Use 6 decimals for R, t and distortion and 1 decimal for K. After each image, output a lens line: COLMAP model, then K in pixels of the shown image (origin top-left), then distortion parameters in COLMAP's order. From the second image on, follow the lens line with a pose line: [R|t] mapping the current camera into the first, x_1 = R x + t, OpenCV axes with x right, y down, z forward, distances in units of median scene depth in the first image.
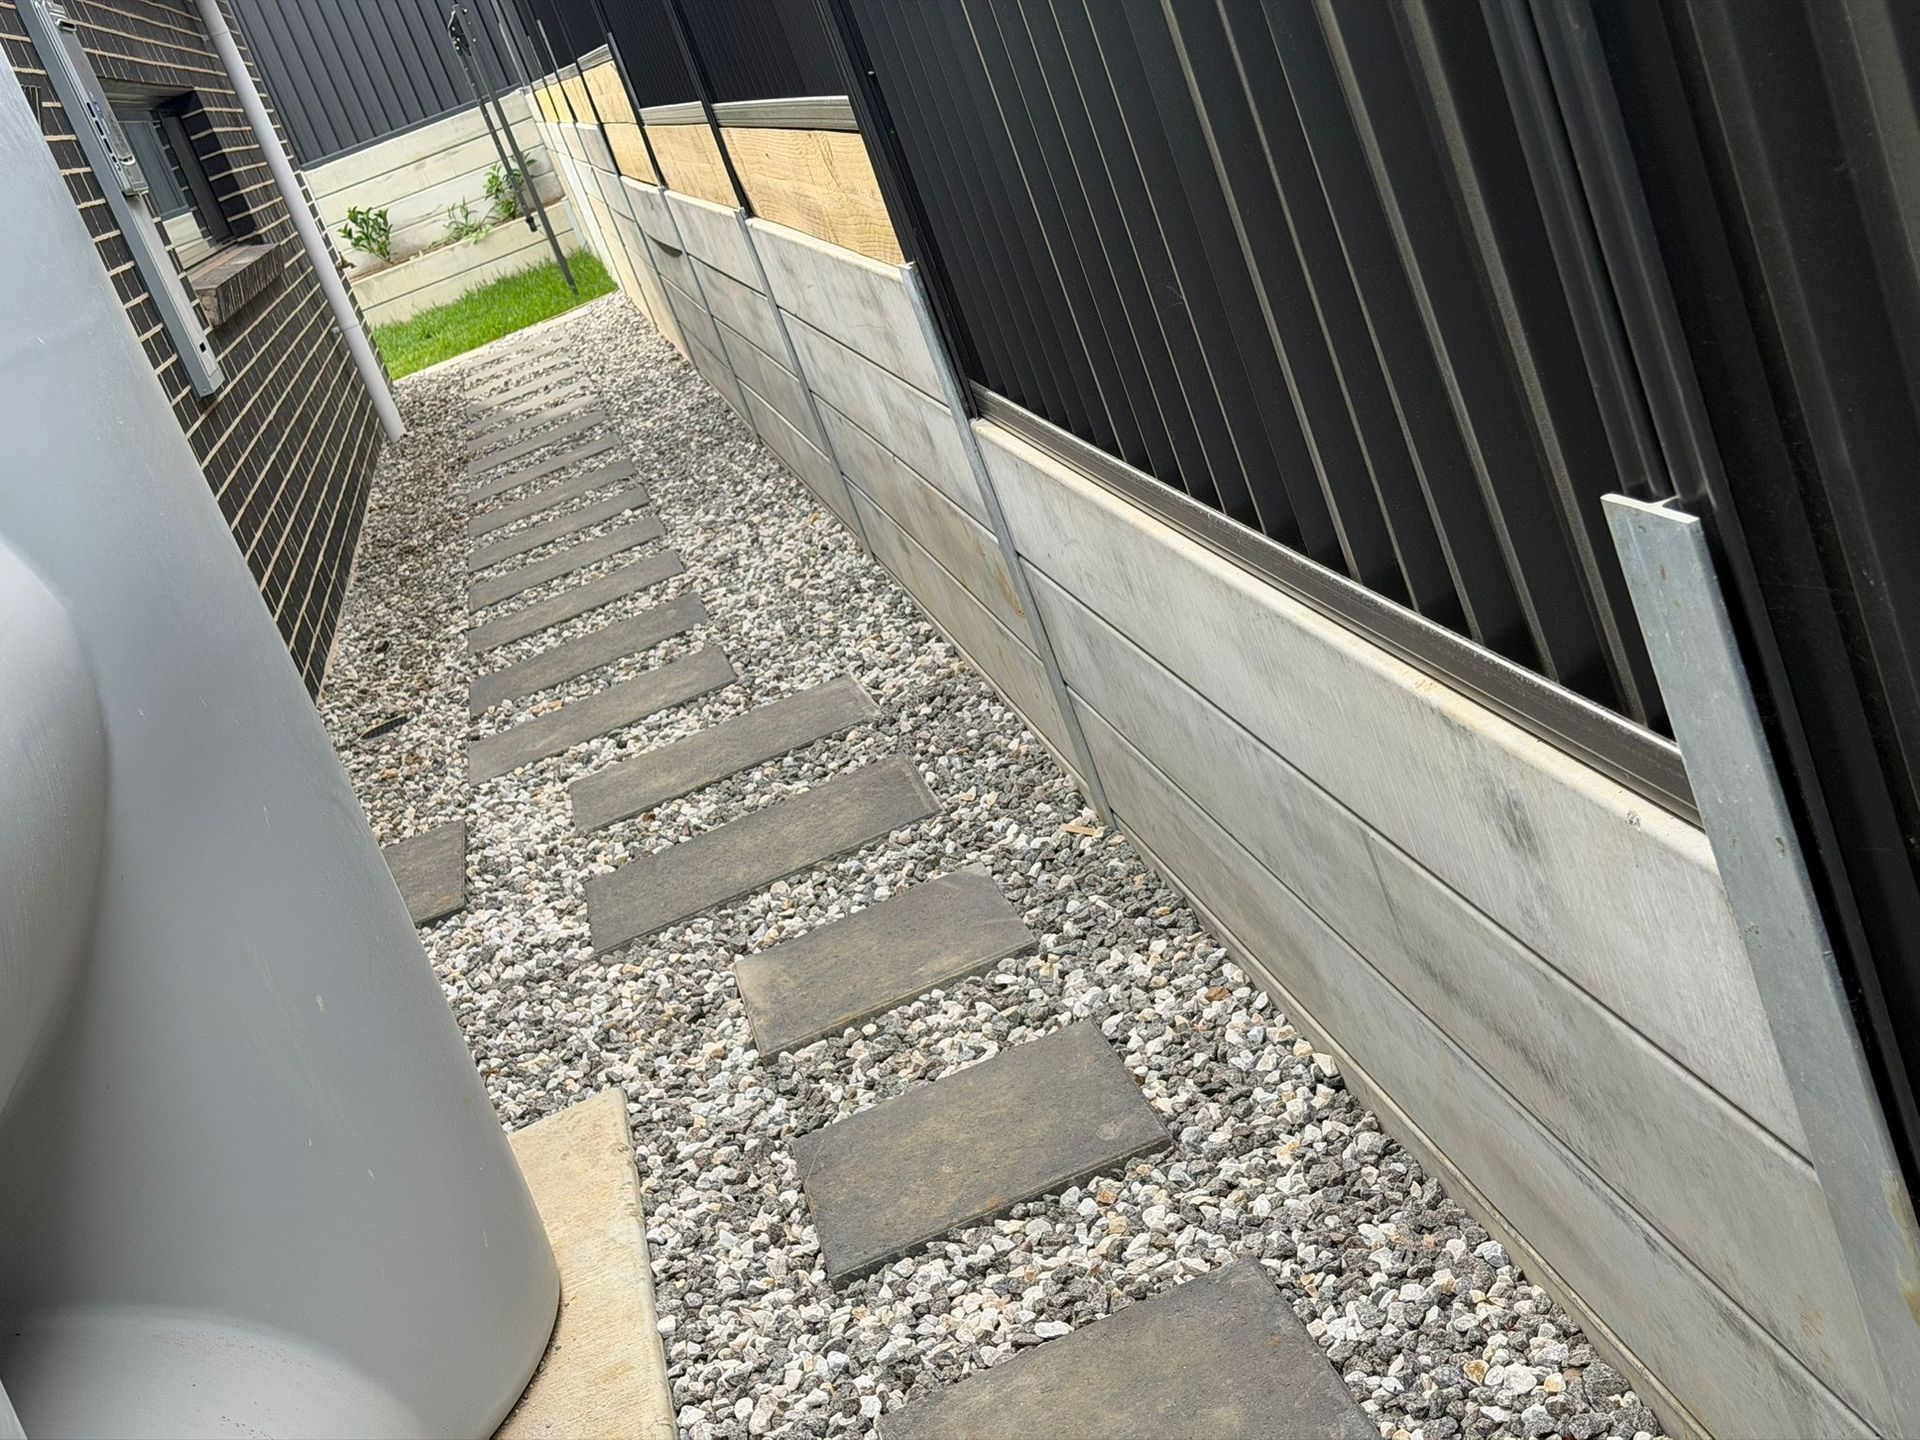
lens RADIAL K [[2631.5, 0, 960.0], [0, 2631.5, 720.0], [0, 0, 1]] dist [0.032566, 0.030829]
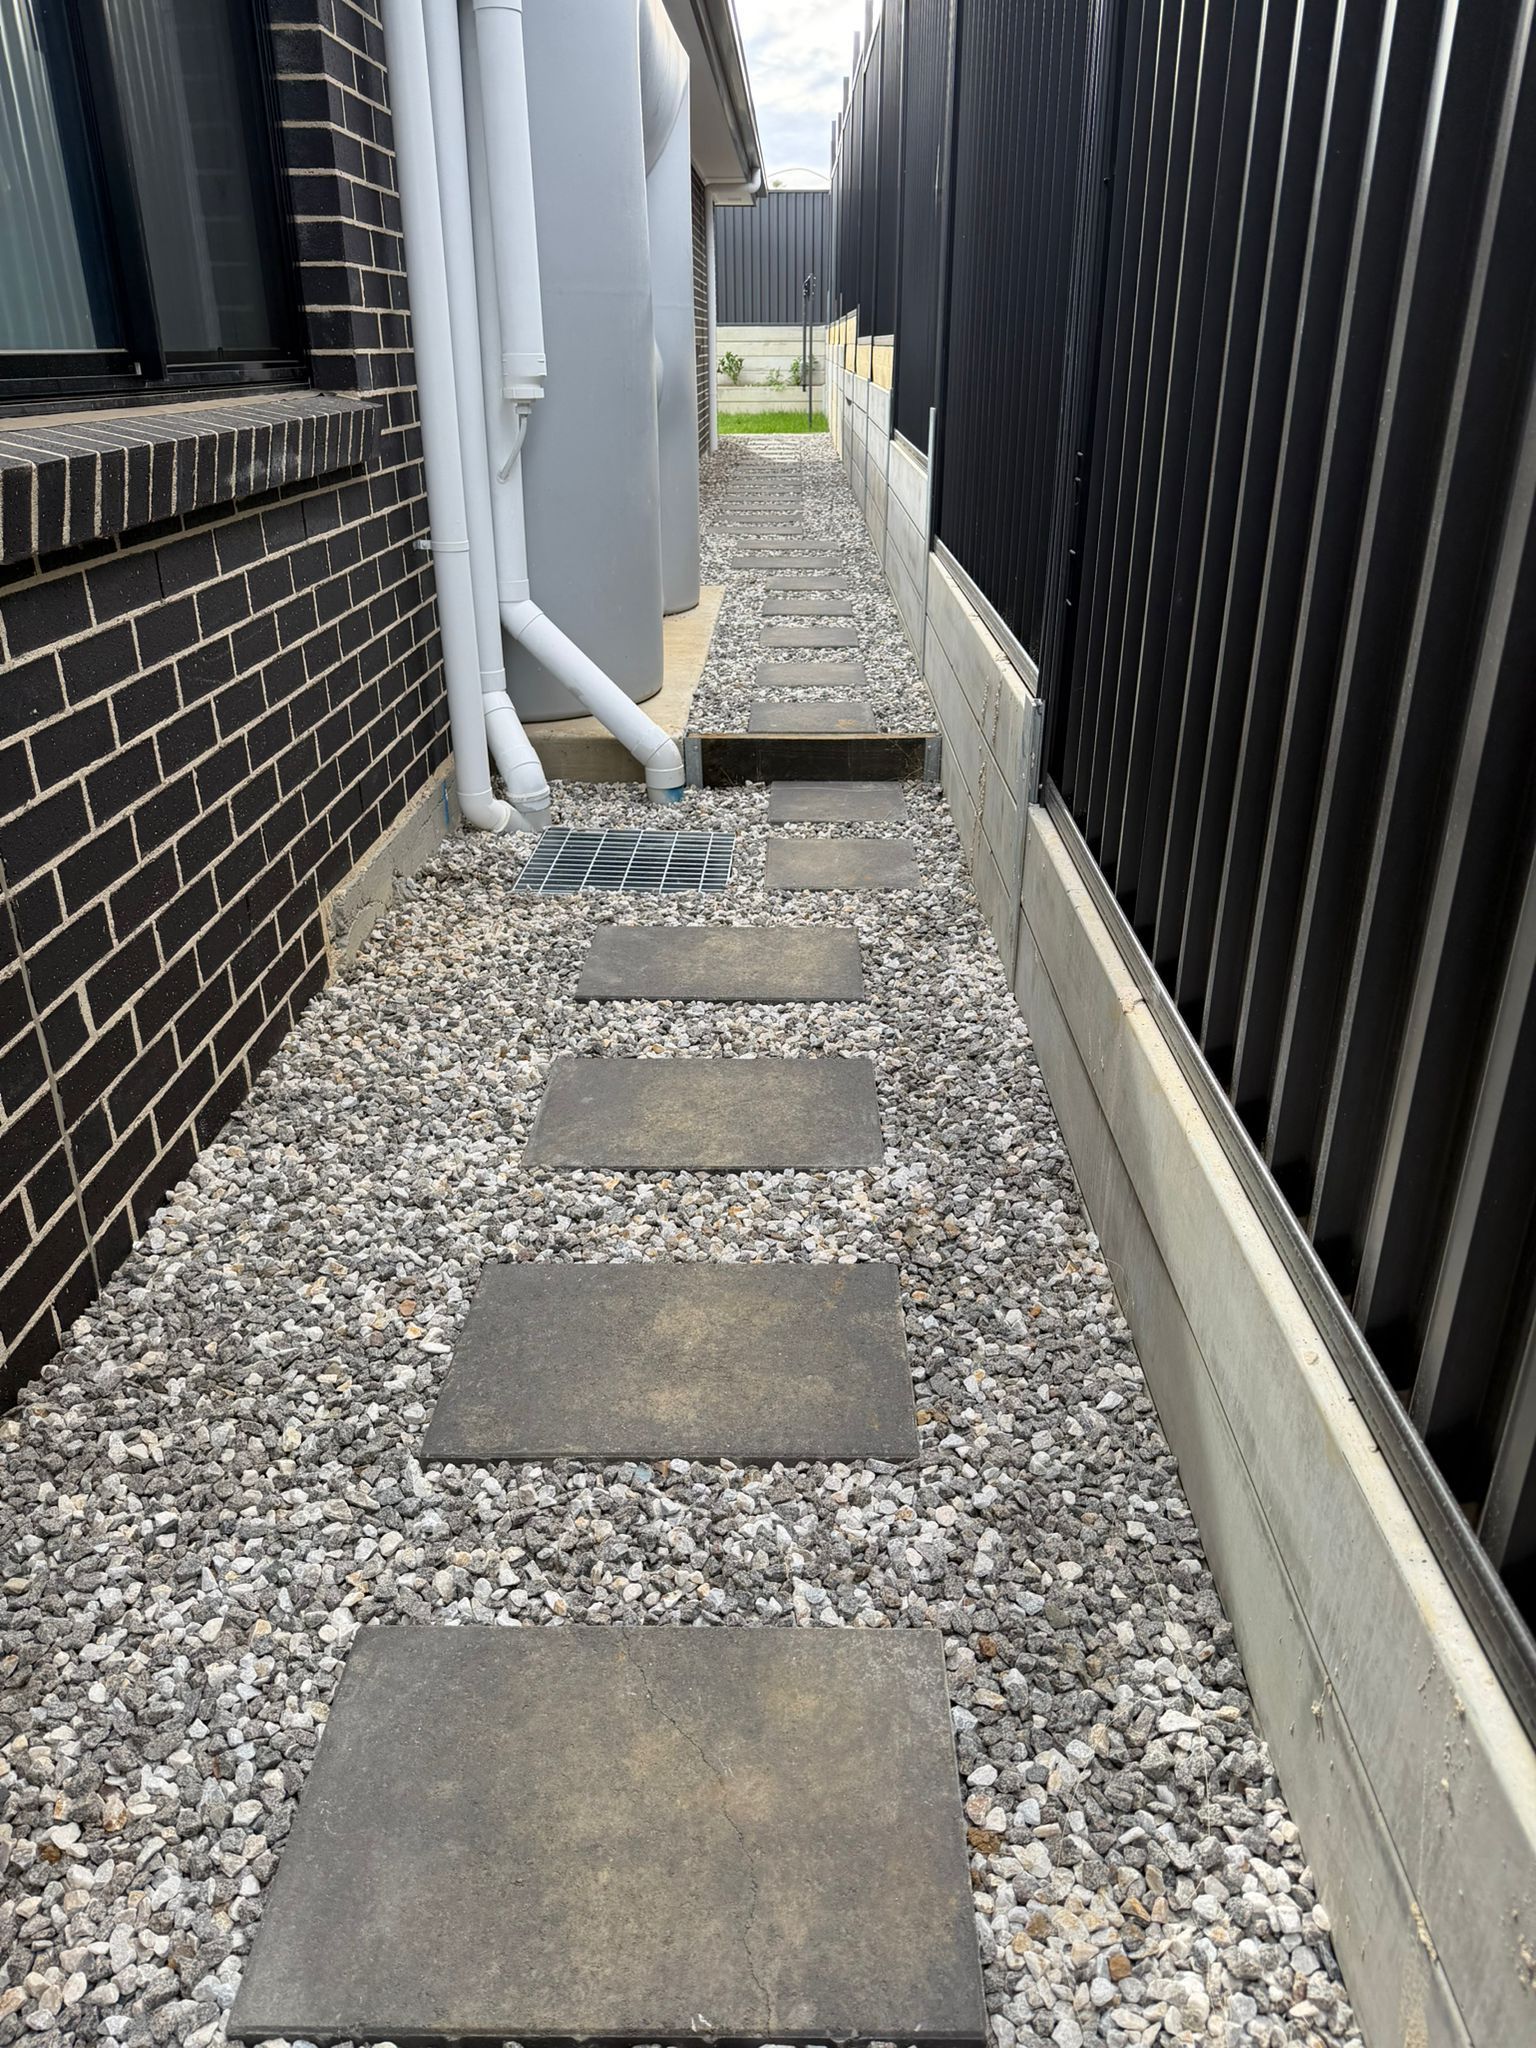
lens RADIAL K [[1449.0, 0, 768.0], [0, 1449.0, 1024.0], [0, 0, 1]] dist [0.067057, -0.107259]
pose [[0.919843, 0.390615, -0.036185, 0.051597], [-0.377761, 0.906874, 0.186754, 0.064728], [0.105764, -0.158116, 0.981740, -0.233498]]
